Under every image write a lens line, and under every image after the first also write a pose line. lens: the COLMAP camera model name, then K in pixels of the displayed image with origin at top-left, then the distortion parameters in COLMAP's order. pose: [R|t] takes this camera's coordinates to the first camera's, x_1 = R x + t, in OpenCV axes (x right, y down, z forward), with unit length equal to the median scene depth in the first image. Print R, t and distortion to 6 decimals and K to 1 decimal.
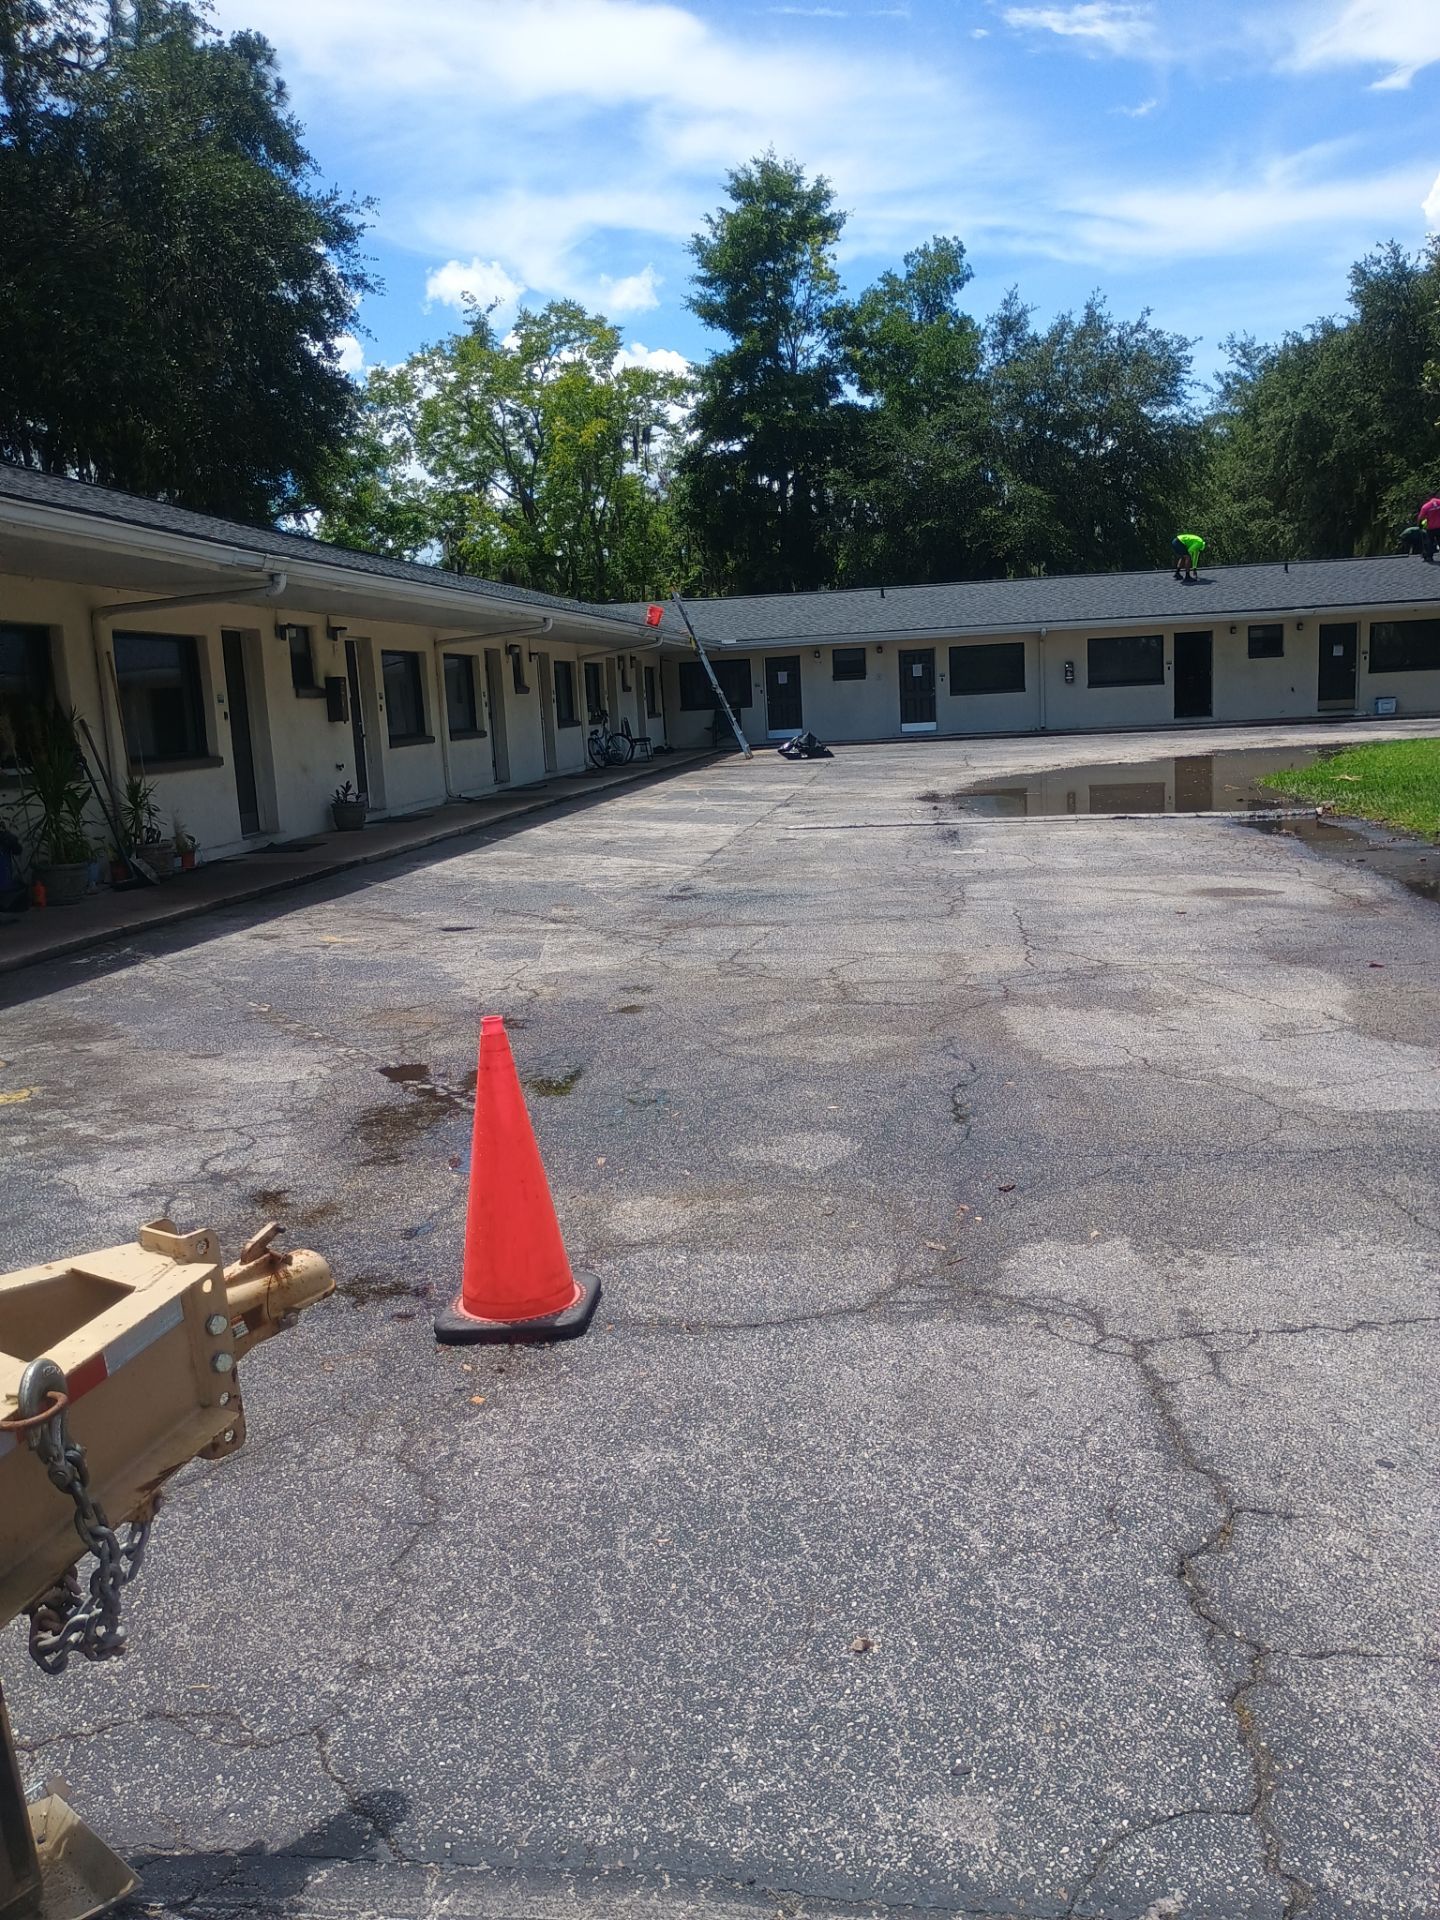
lens RADIAL K [[1442.0, 0, 719.6], [0, 1442.0, 897.1], [0, 0, 1]] dist [-0.004732, -0.050772]
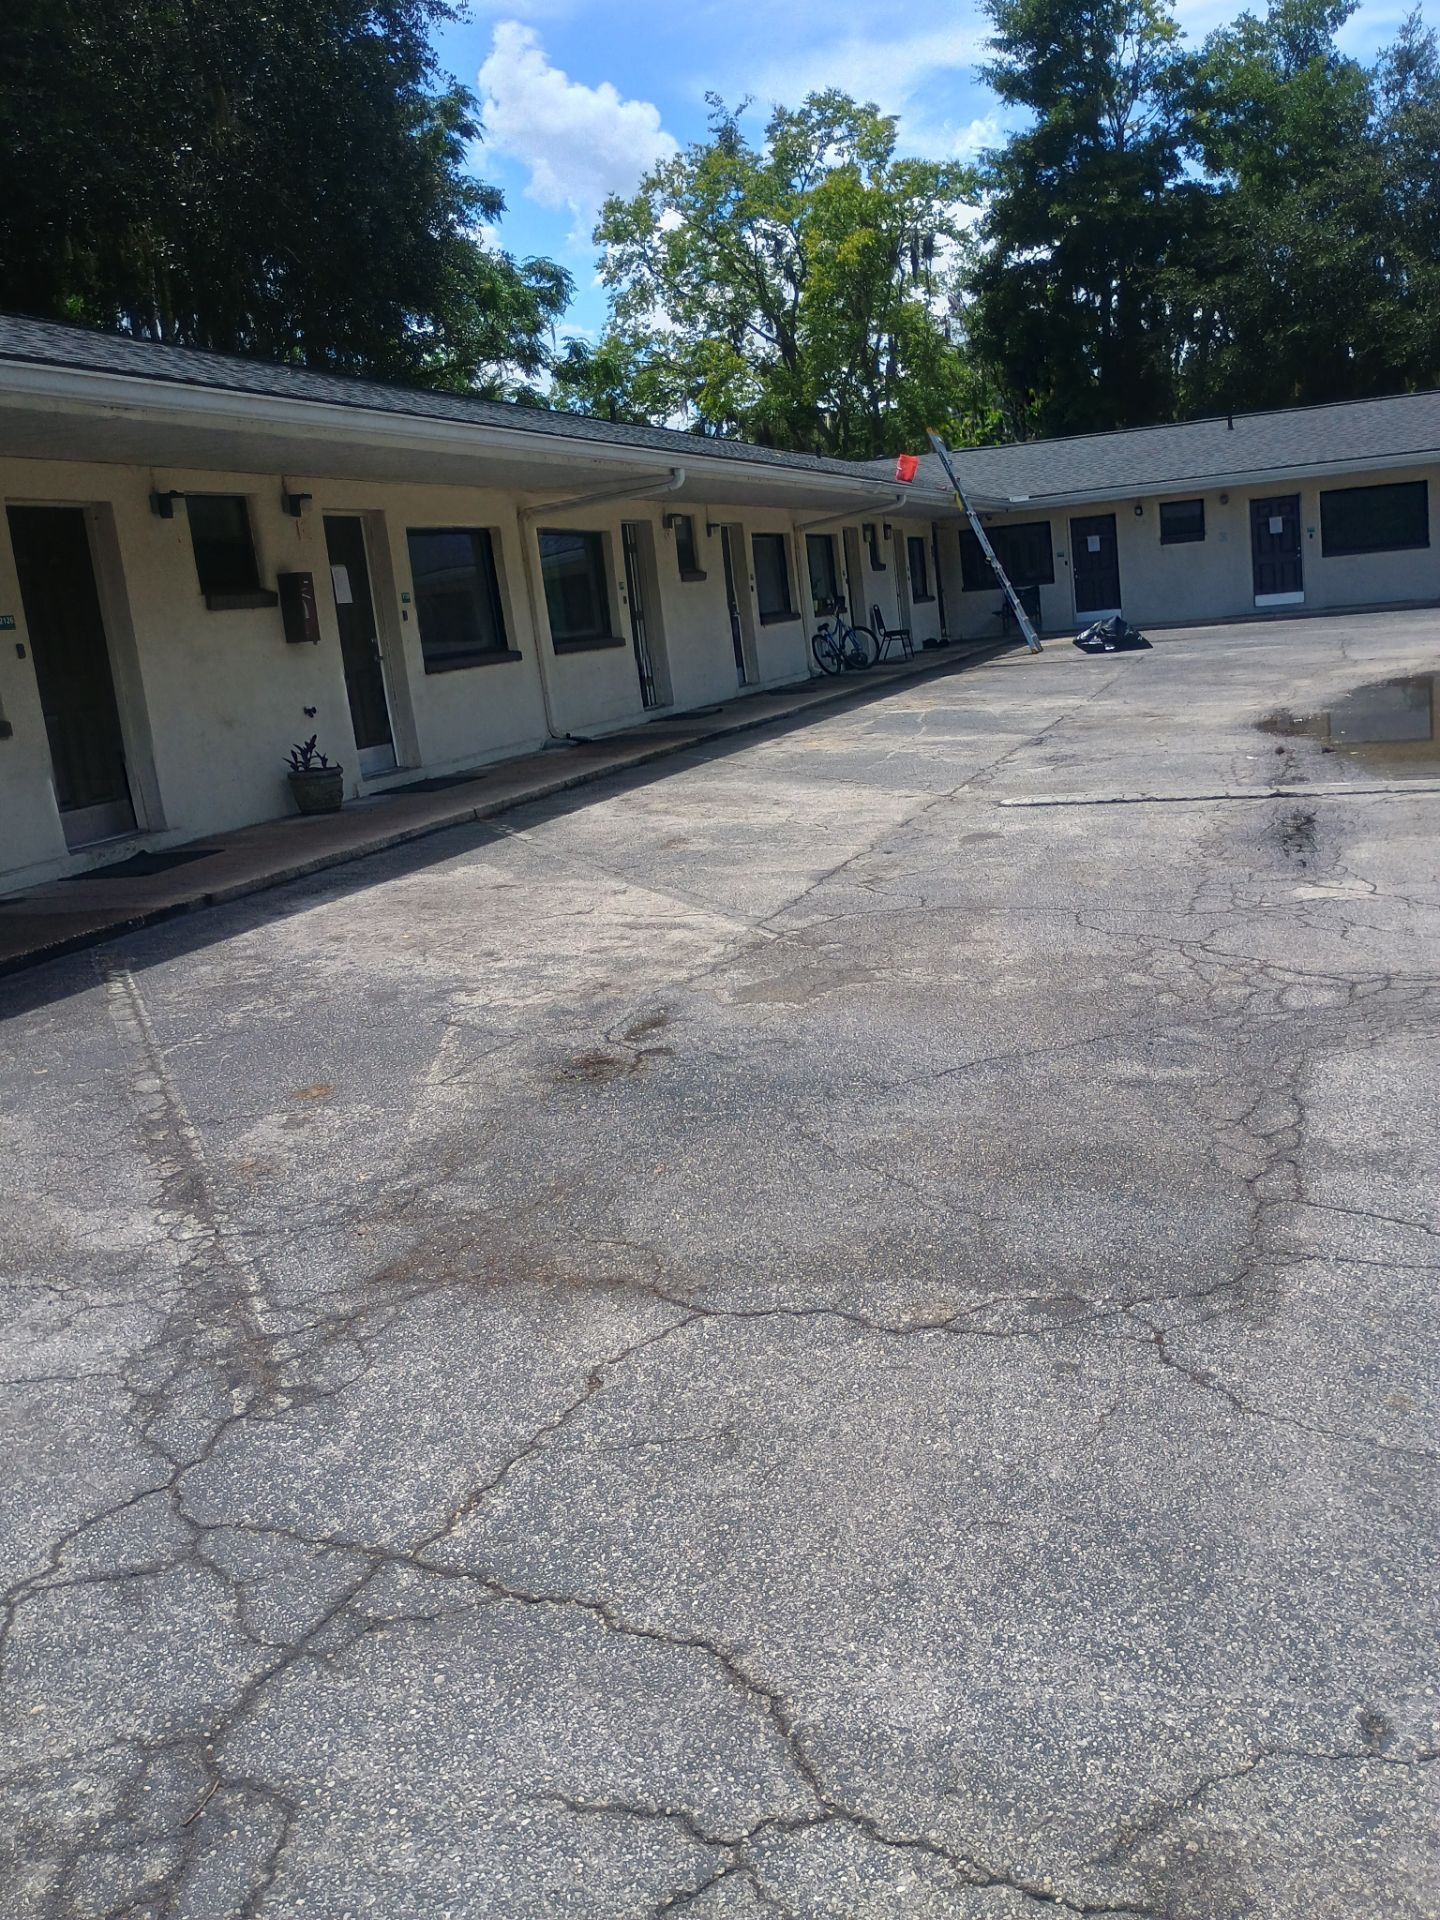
lens RADIAL K [[1442.0, 0, 719.6], [0, 1442.0, 897.1], [0, 0, 1]] dist [-0.004732, -0.050772]
pose [[0.971337, 0.007194, -0.237596, 0.029399], [0.011964, 0.996795, 0.079094, -0.022513], [0.237404, -0.079669, 0.968139, 0.162335]]
